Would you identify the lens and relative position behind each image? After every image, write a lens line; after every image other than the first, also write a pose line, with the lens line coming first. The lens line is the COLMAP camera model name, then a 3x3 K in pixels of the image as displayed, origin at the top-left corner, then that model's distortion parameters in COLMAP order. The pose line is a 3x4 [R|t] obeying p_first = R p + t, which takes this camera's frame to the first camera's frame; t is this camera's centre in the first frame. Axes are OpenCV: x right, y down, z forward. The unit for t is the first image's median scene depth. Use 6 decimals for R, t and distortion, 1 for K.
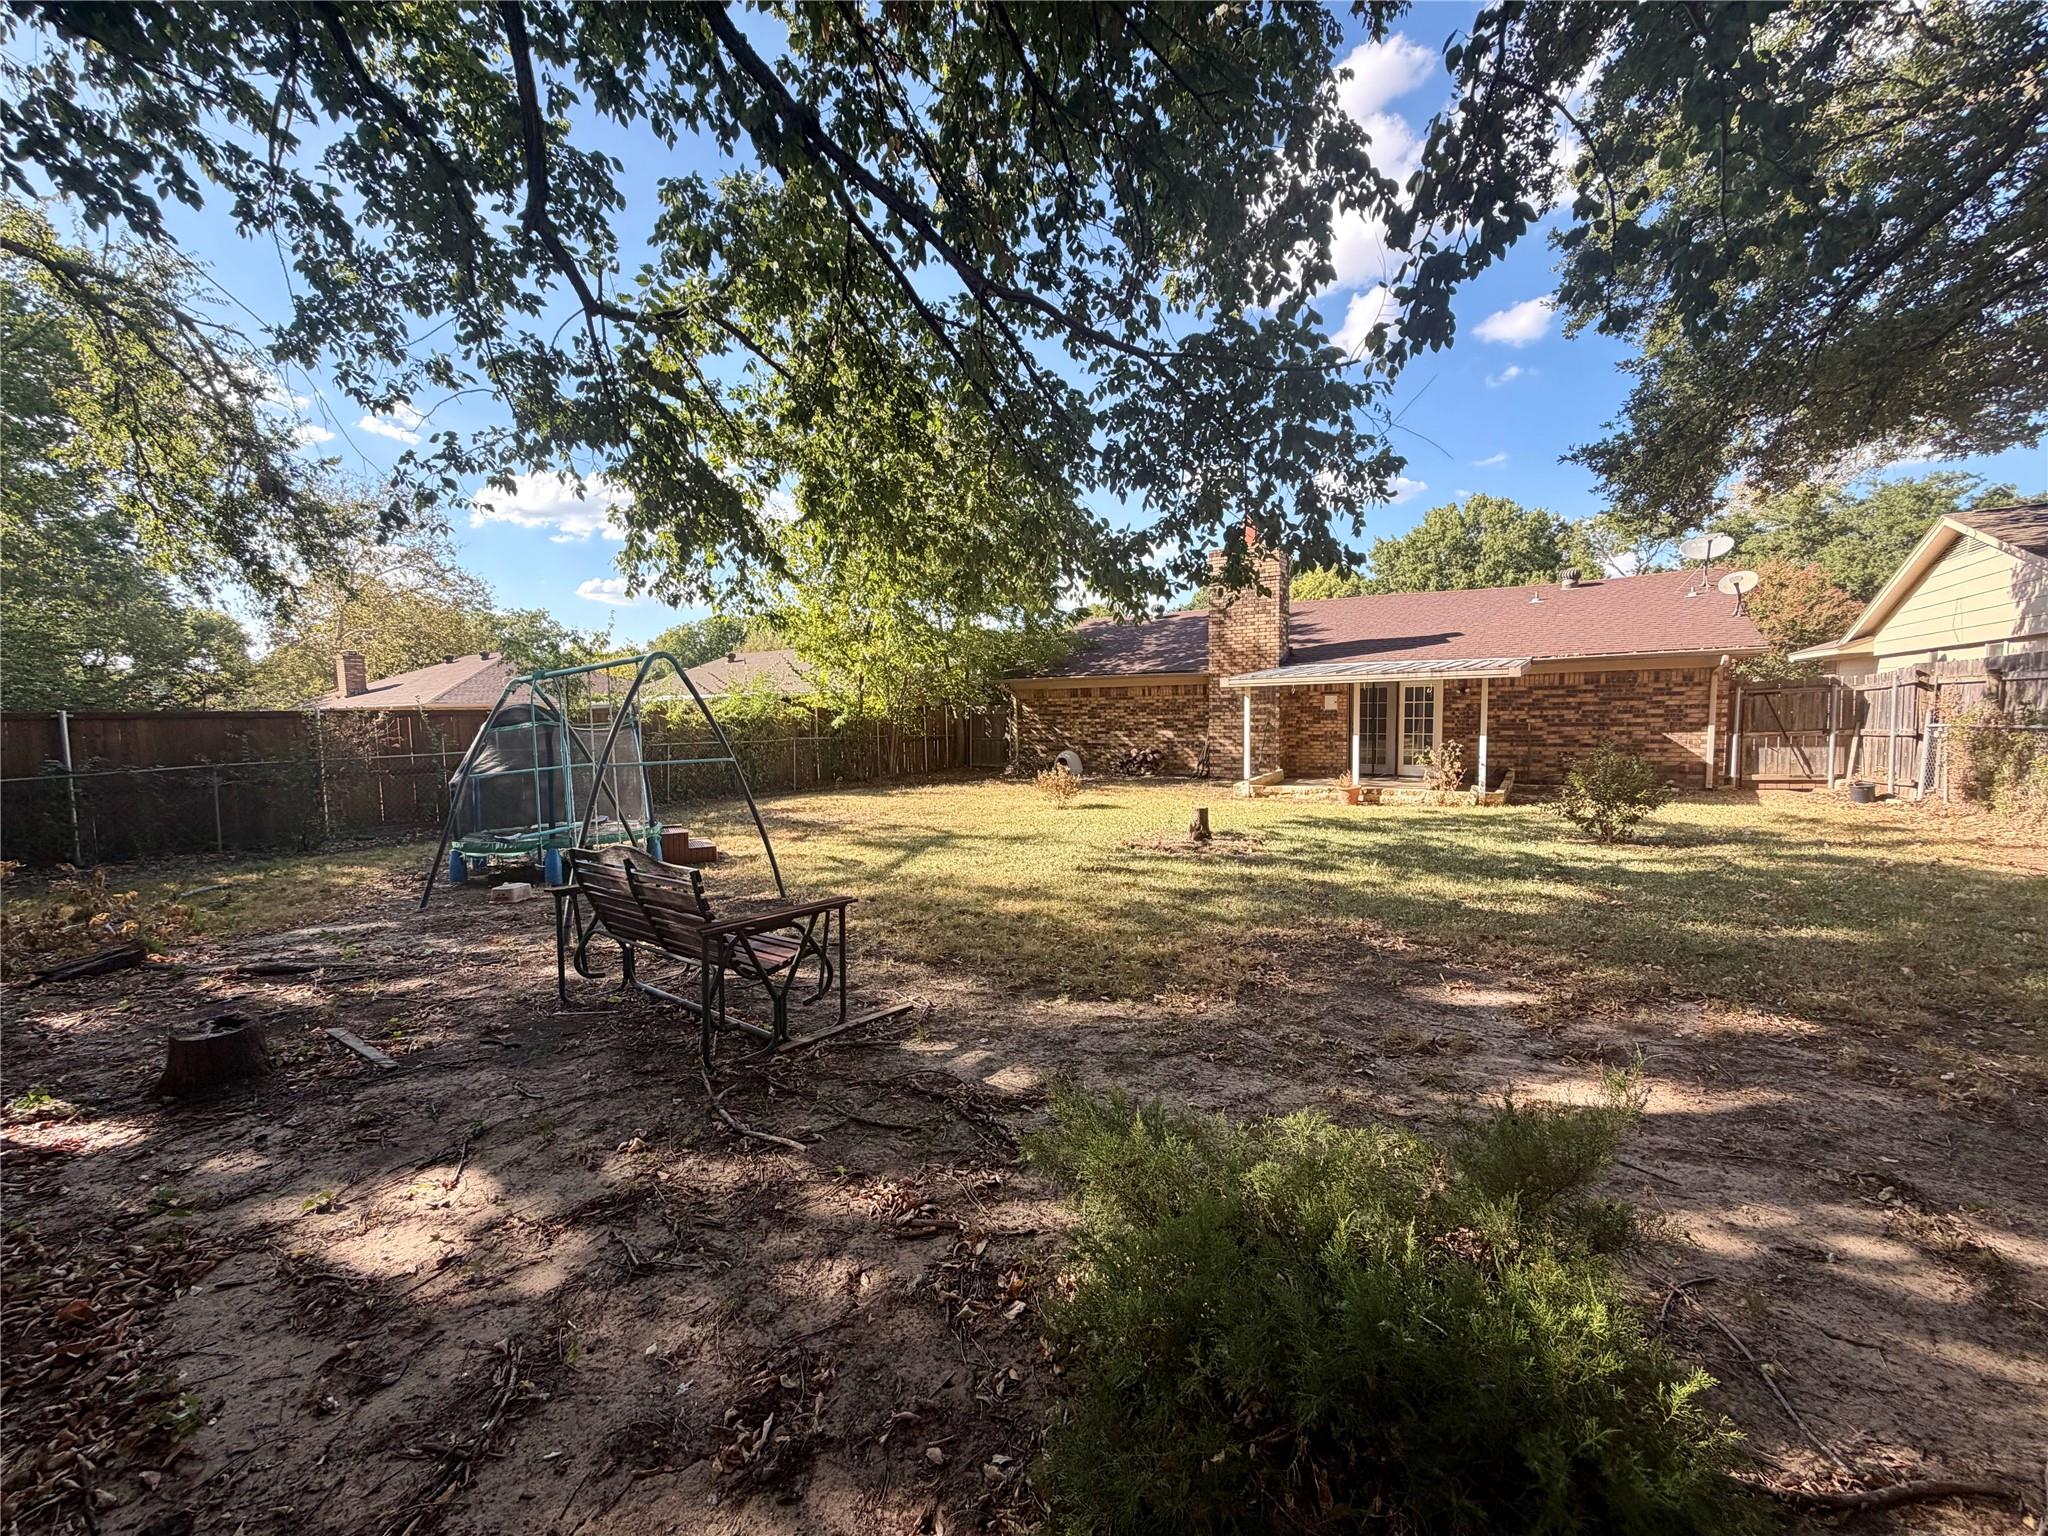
lens RADIAL K [[819.8, 0, 1024.2], [0, 819.8, 770.6], [0, 0, 1]] dist [-0.000139, 0.000004]
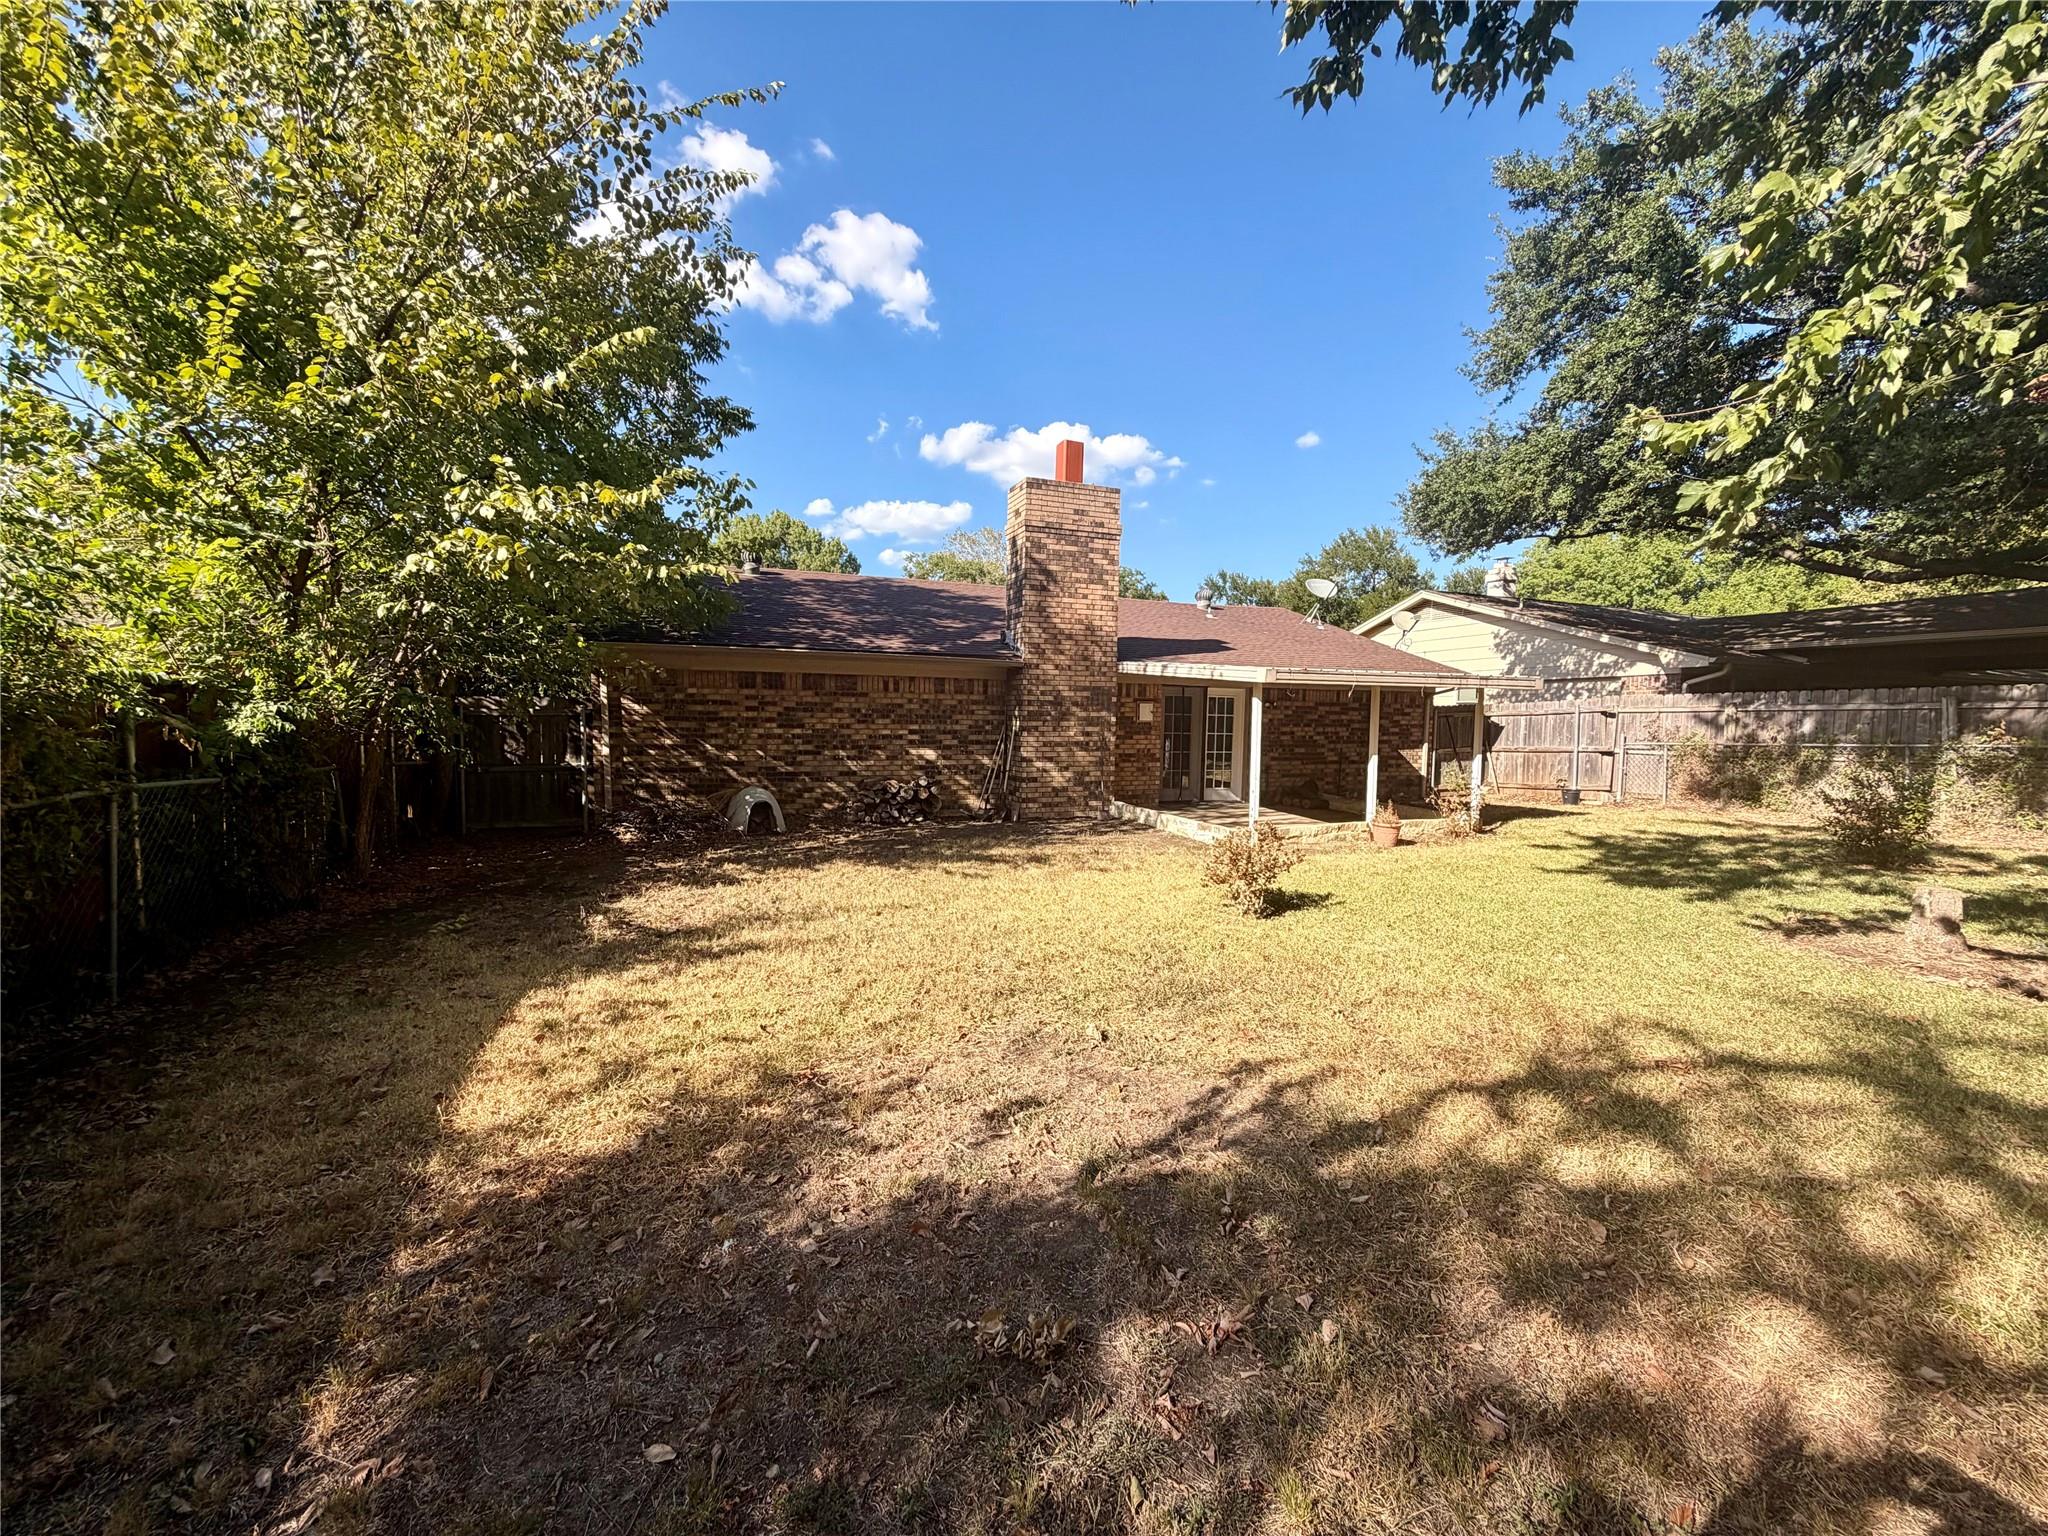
lens RADIAL K [[819.8, 0, 1023.6], [0, 819.8, 764.6], [0, 0, 1]] dist [-0.000139, 0.000004]
pose [[0.523993, -0.011835, 0.851640, -0.369571], [0.047417, 0.998758, -0.015295, -0.027727], [-0.850402, 0.048397, 0.523904, 0.713203]]
